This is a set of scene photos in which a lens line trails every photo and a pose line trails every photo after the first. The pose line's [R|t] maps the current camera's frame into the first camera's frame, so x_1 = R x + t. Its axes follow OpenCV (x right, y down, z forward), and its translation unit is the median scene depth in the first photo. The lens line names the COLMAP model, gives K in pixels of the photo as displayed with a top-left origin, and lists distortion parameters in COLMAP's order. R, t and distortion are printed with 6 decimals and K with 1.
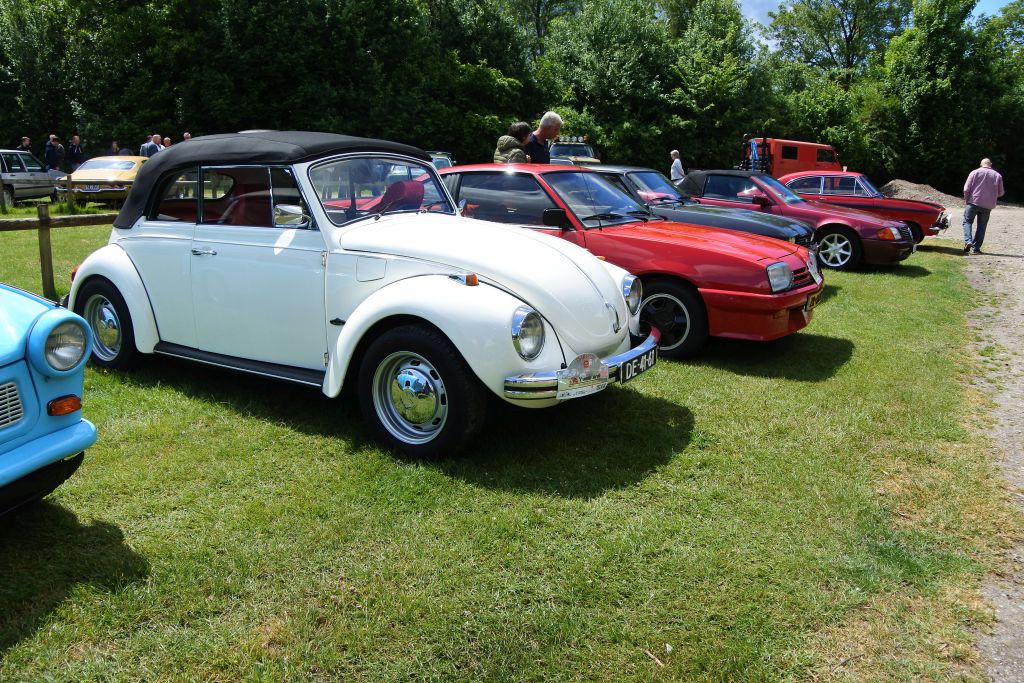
lens RADIAL K [[792.9, 0, 512.0], [0, 792.9, 341.5], [0, 0, 1]] dist [-0.189558, 0.131018]
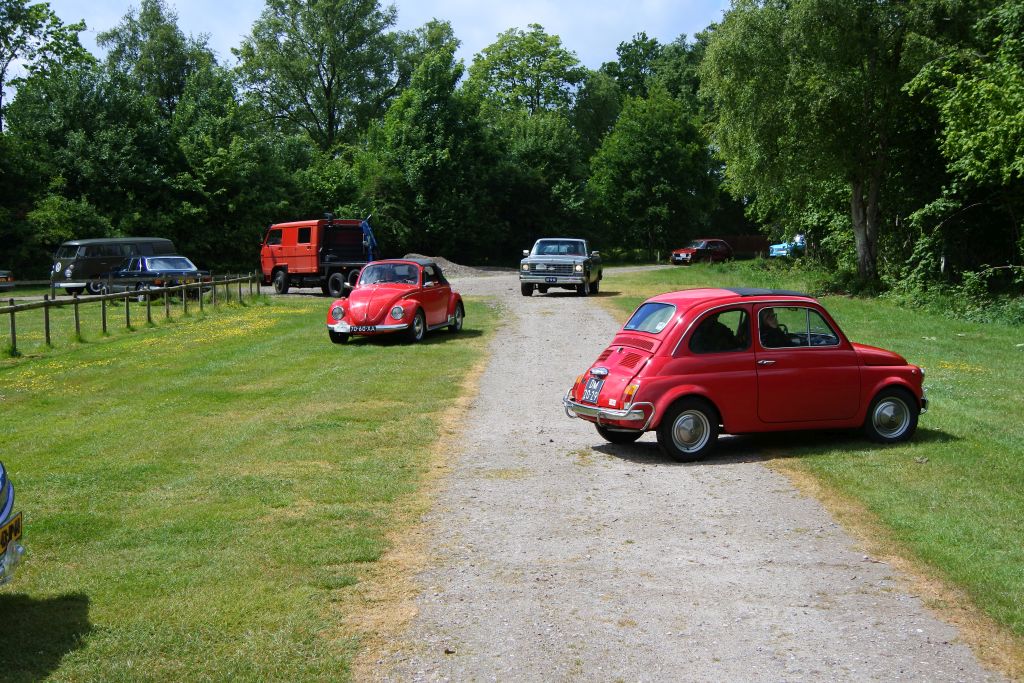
lens RADIAL K [[1465.9, 0, 512.0], [0, 1465.9, 341.5], [0, 0, 1]] dist [0.023279, 0.022386]
pose [[0.843388, -0.074954, 0.532052, -0.390616], [0.153796, 0.982467, -0.105384, 0.114230], [-0.514824, 0.170707, 0.840128, -0.626581]]
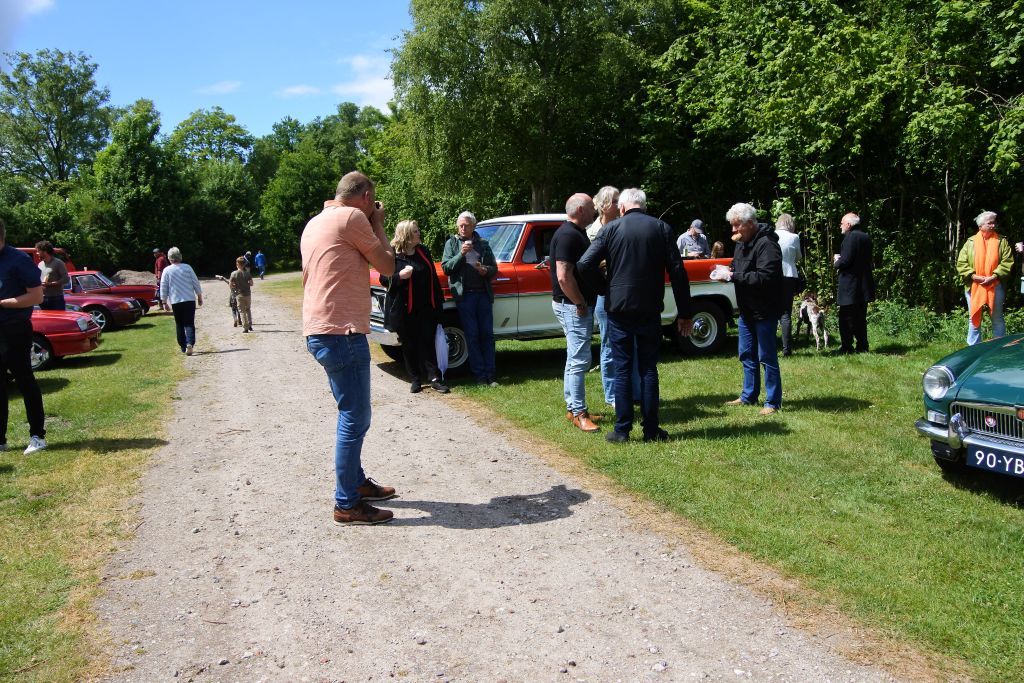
lens RADIAL K [[794.9, 0, 510.0], [0, 794.9, 335.8], [0, 0, 1]] dist [-0.179108, 0.114965]
pose [[0.594108, -0.144857, 0.791234, -0.098632], [0.239944, 0.970784, -0.002437, 0.037436], [-0.767764, 0.191300, 0.611508, -0.190898]]
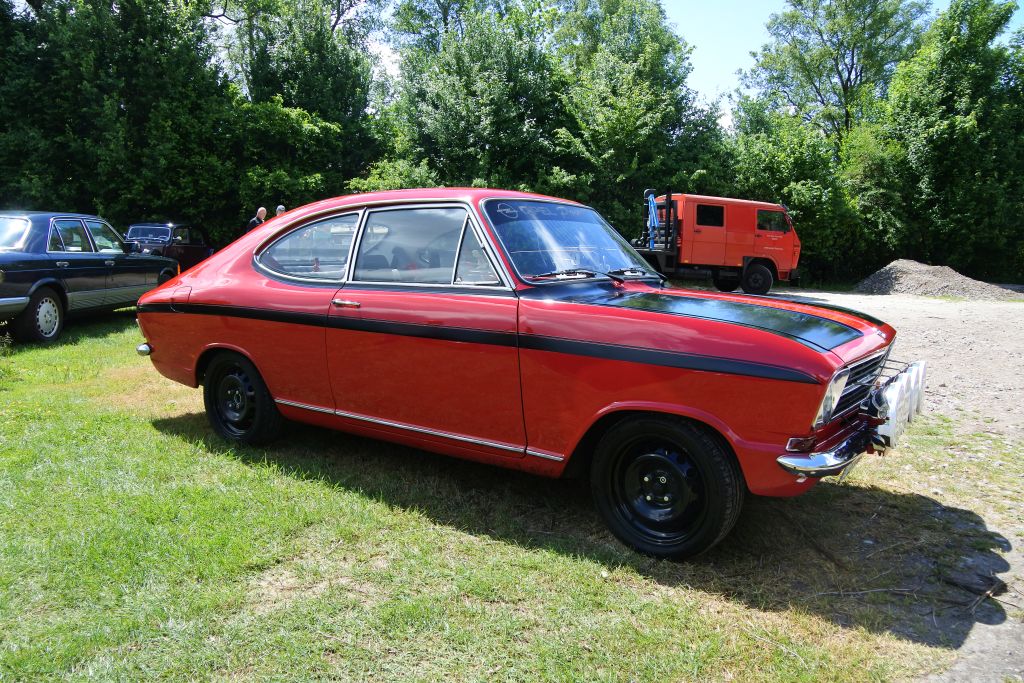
lens RADIAL K [[755.2, 0, 509.3], [0, 755.2, 353.7], [0, 0, 1]] dist [-0.165221, 0.084903]
pose [[0.997025, 0.012144, -0.076114, 0.207391], [-0.018594, 0.996241, -0.084605, -0.067202], [0.074800, 0.085769, 0.993503, 0.332856]]
